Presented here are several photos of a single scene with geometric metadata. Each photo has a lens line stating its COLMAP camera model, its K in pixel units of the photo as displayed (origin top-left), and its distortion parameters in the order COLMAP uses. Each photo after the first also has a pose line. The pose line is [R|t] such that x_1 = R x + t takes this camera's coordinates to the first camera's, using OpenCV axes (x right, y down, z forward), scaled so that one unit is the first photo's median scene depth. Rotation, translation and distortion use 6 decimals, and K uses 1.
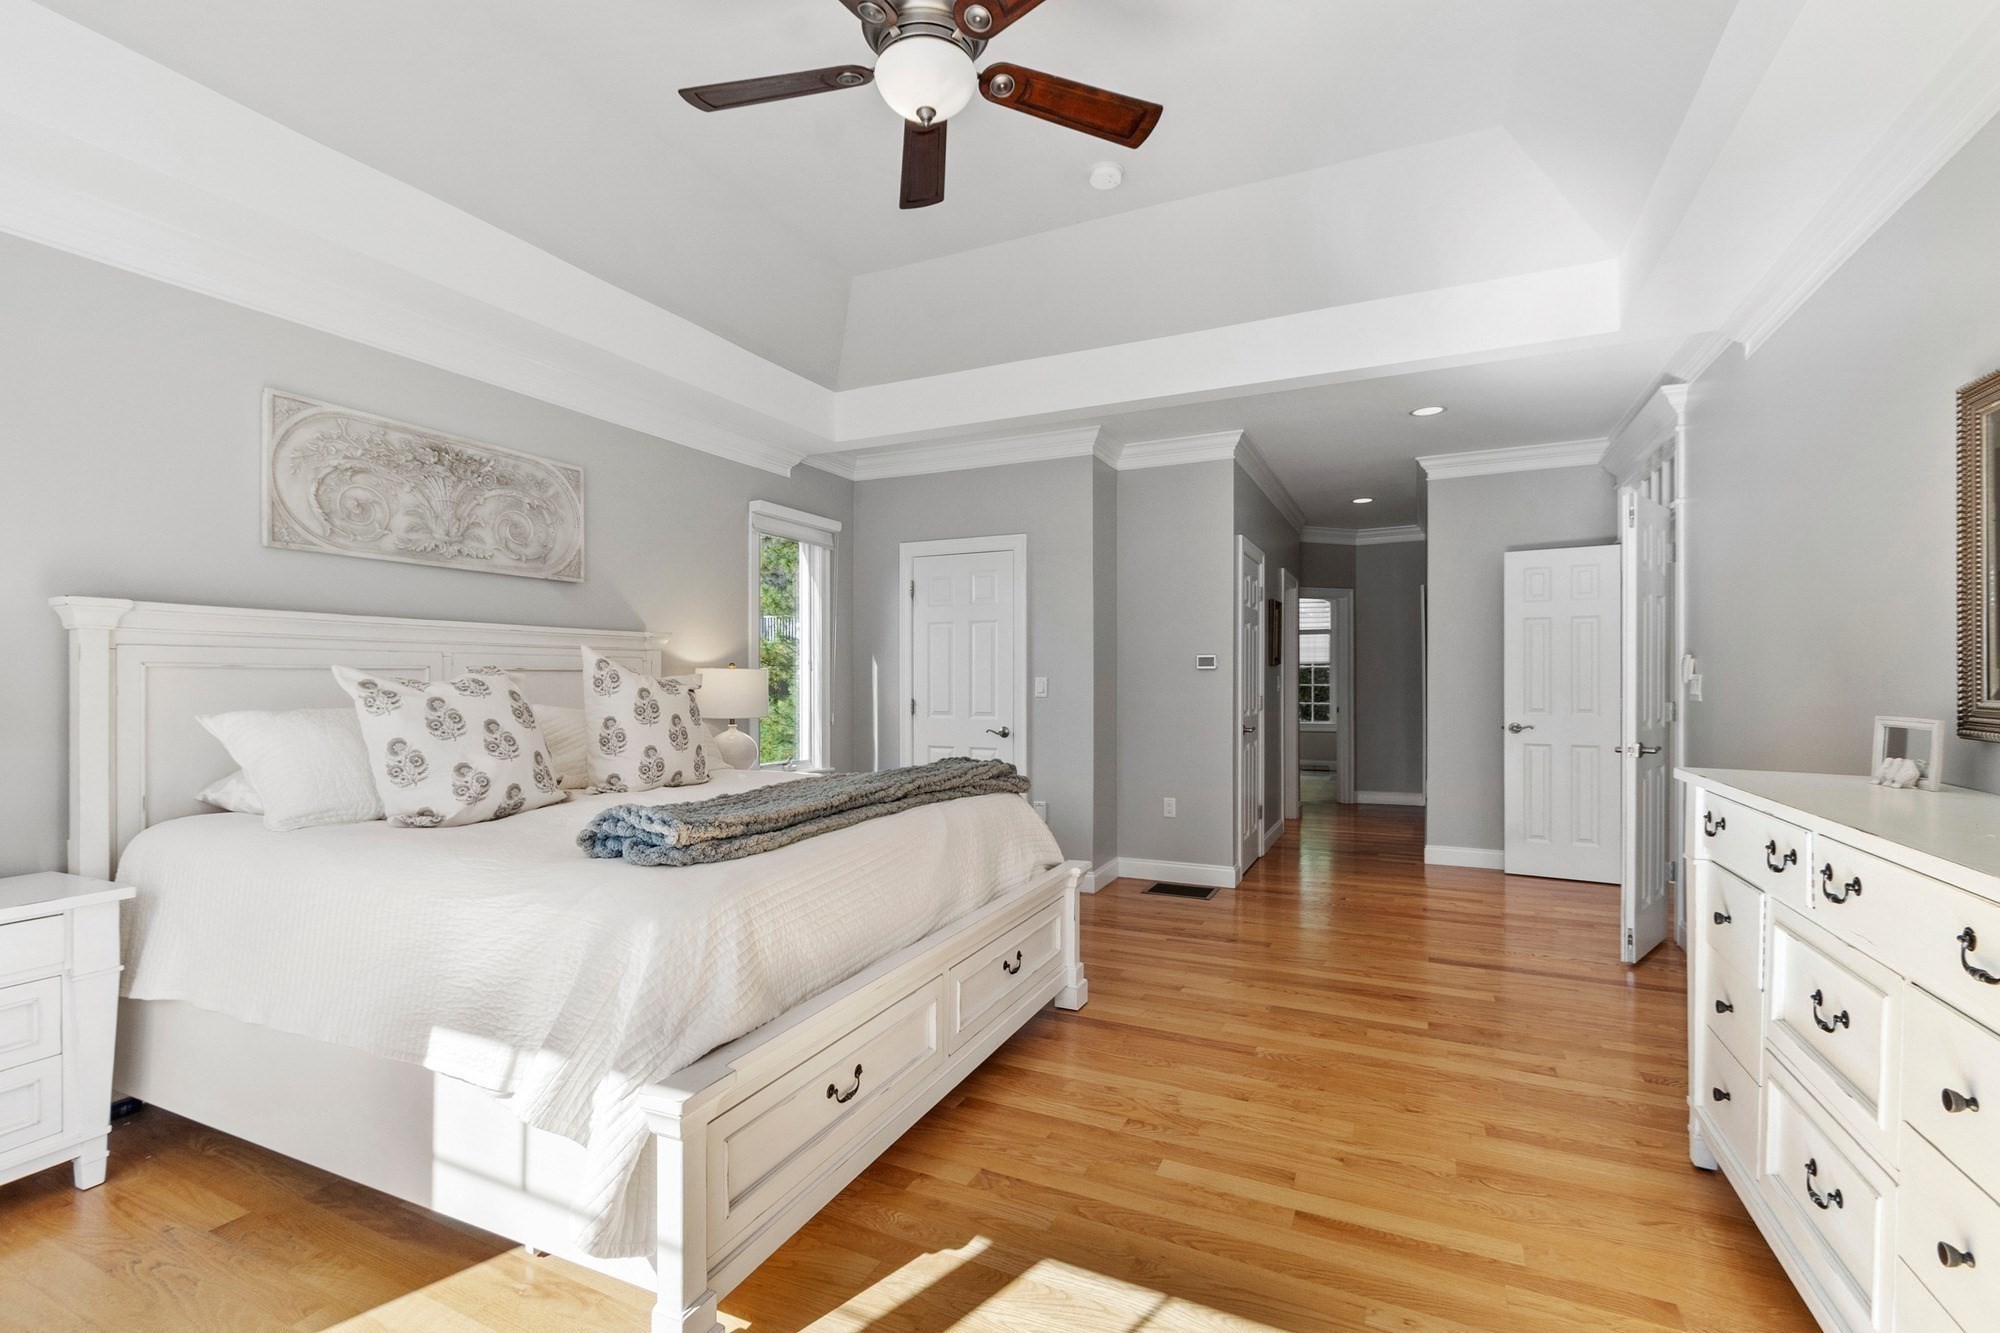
lens RADIAL K [[882.1, 0, 1000.6], [0, 882.1, 682.6], [0, 0, 1]] dist [0.000883, -0.001454]
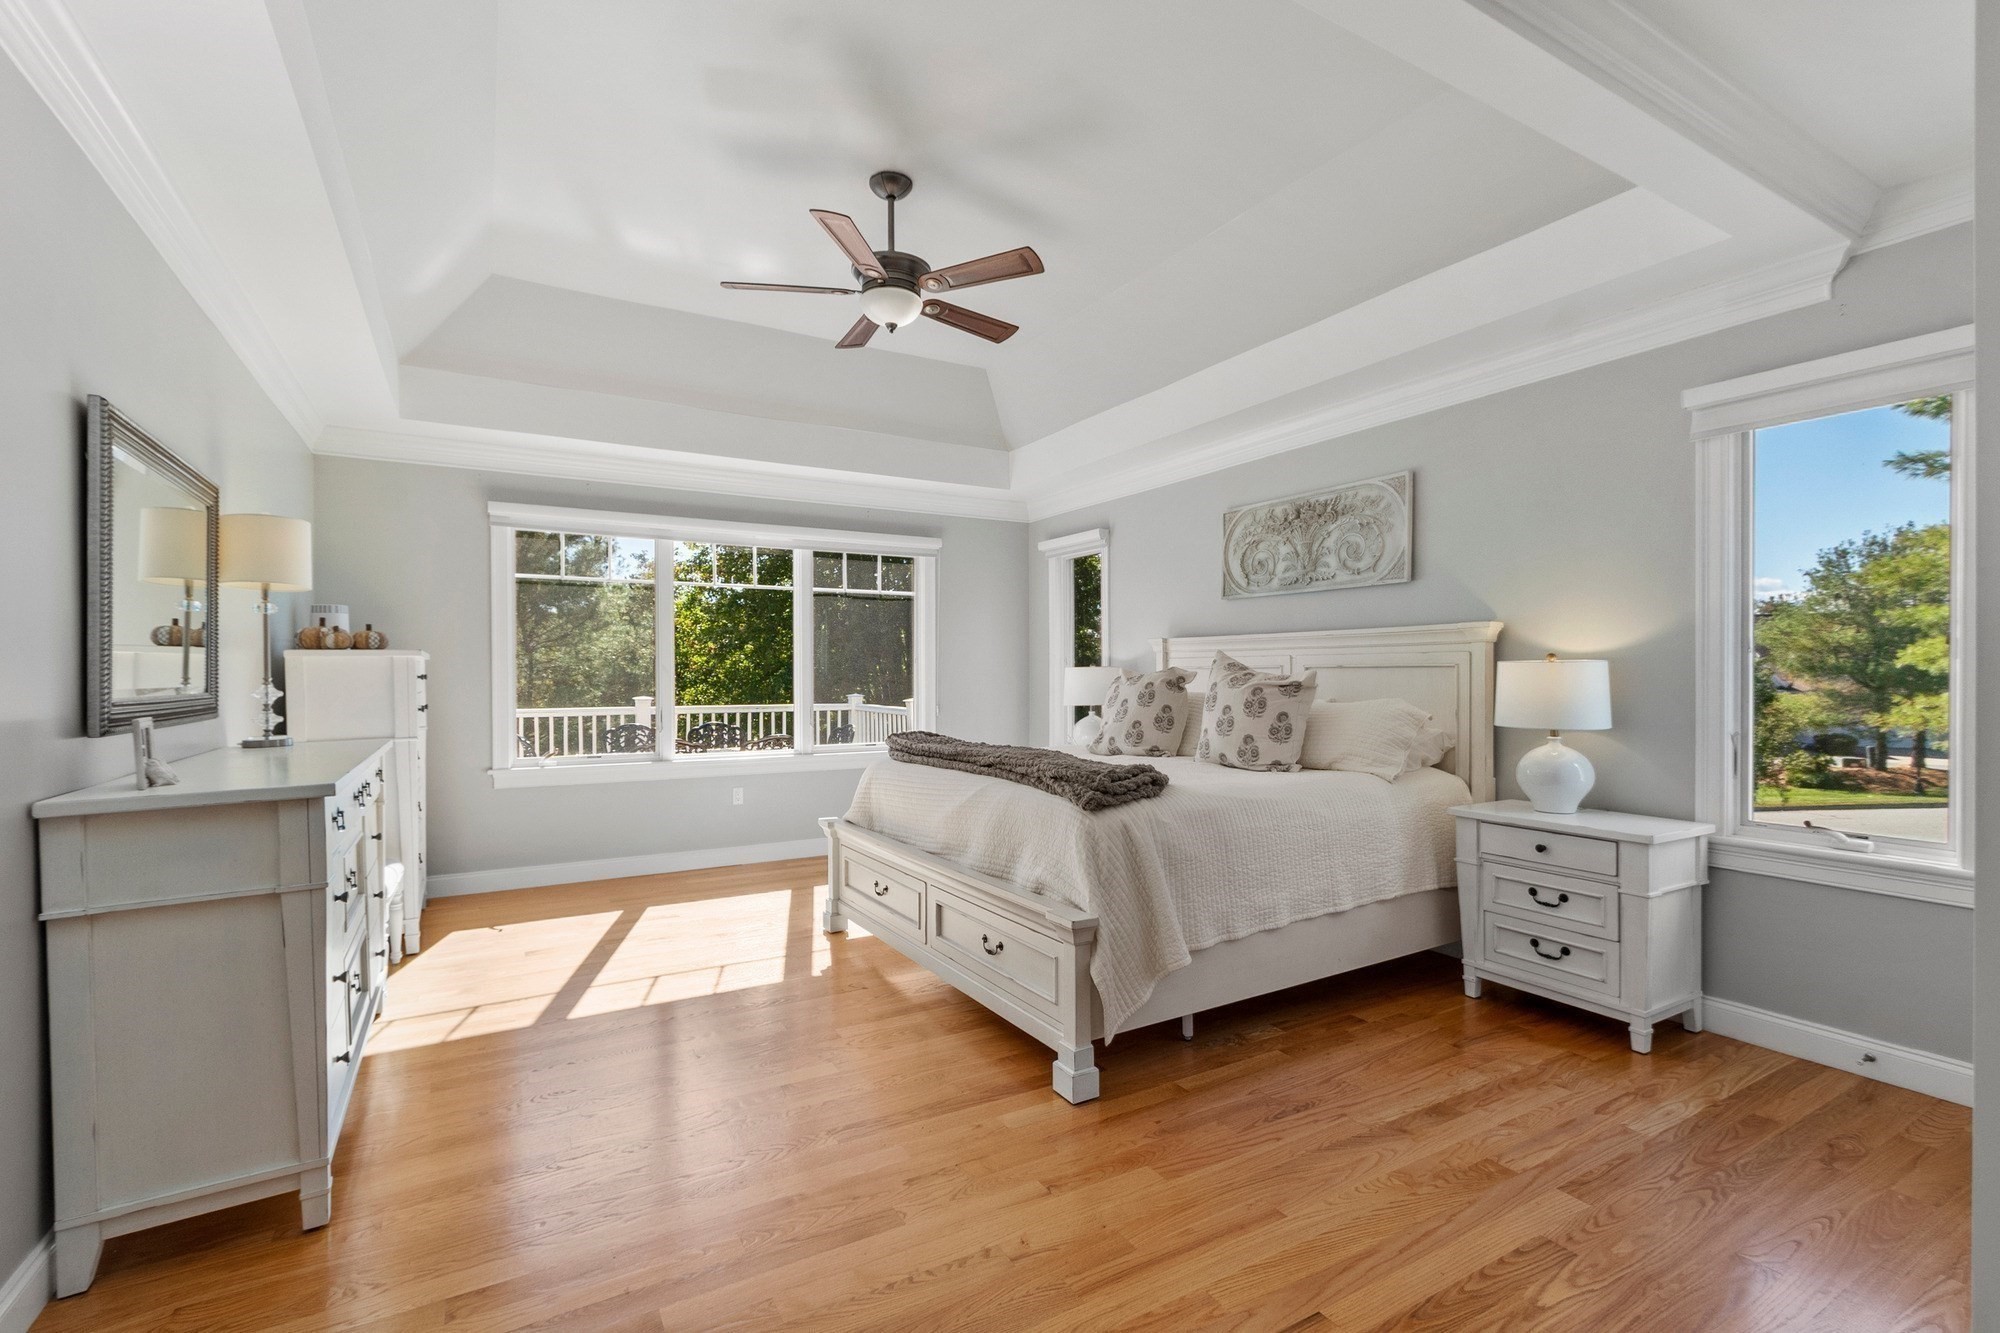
lens RADIAL K [[882.1, 0, 995.3], [0, 882.1, 677.1], [0, 0, 1]] dist [0.000883, -0.001454]
pose [[-0.567289, 0.005253, -0.823502, 0.721911], [-0.000843, 0.999975, 0.006959, -0.008480], [0.823519, 0.004642, -0.567270, 1.313260]]
